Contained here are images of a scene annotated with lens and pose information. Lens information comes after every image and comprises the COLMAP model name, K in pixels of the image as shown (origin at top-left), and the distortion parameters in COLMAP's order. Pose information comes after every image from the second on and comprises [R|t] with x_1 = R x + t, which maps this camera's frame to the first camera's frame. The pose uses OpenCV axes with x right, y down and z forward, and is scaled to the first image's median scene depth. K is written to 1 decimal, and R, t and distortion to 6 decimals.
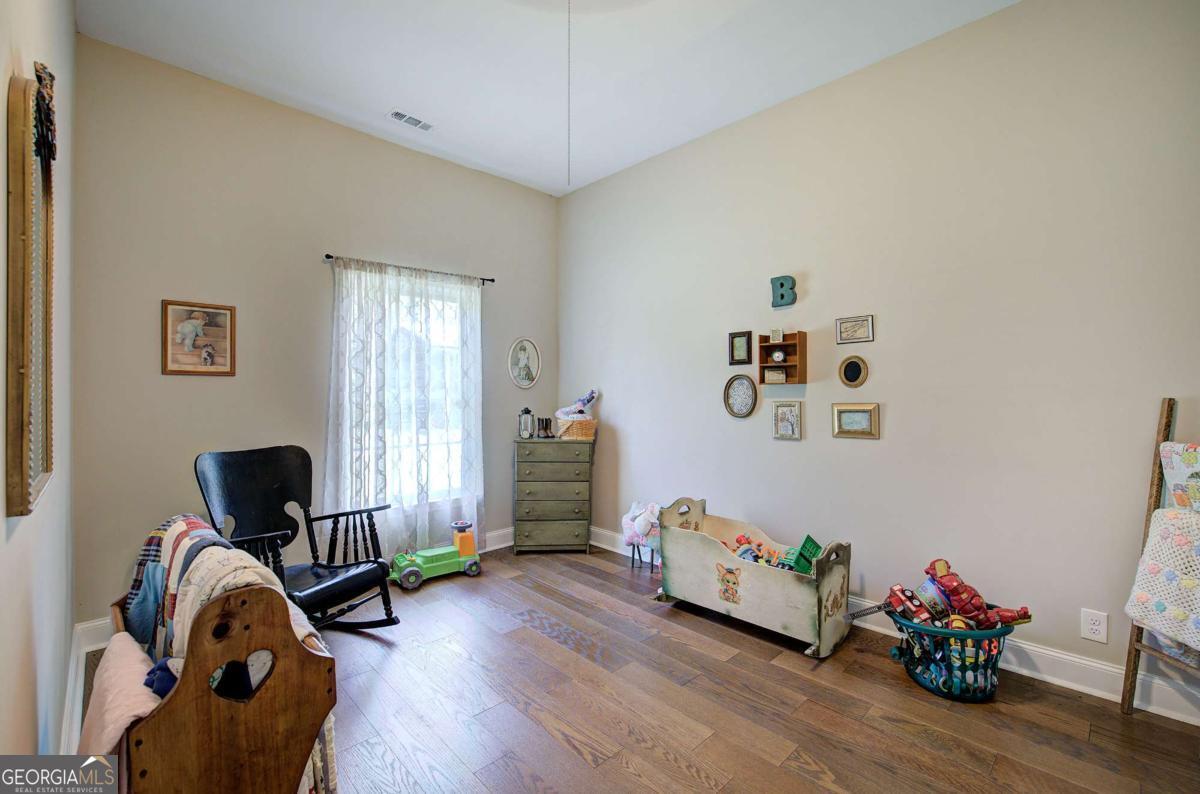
lens RADIAL K [[510.4, 0, 618.2], [0, 510.4, 399.3], [0, 0, 1]] dist [-0.001043, 0.001124]
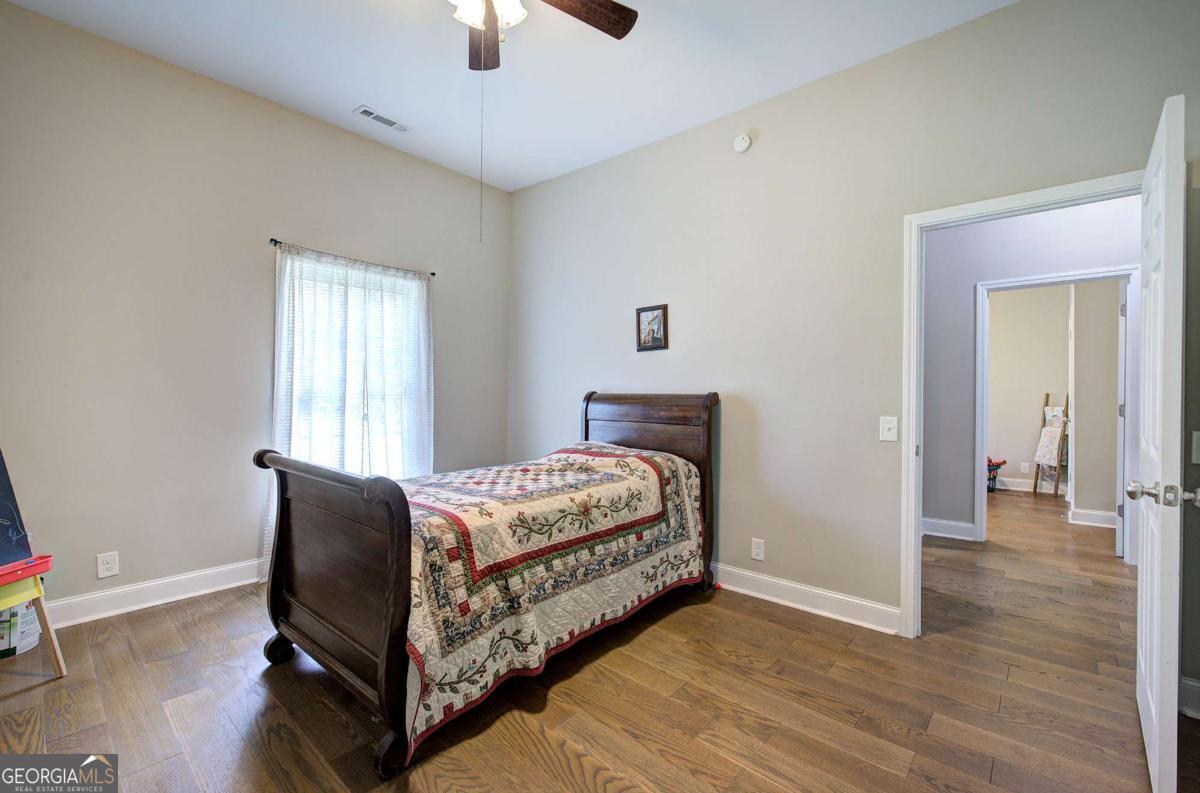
lens RADIAL K [[510.4, 0, 600.4], [0, 510.4, 390.9], [0, 0, 1]] dist [-0.001043, 0.001124]
pose [[0.997529, 0.007418, 0.069863, -1.330803], [-0.006774, 0.999932, -0.009448, 0.022920], [-0.069928, 0.008952, 0.997512, -1.369671]]
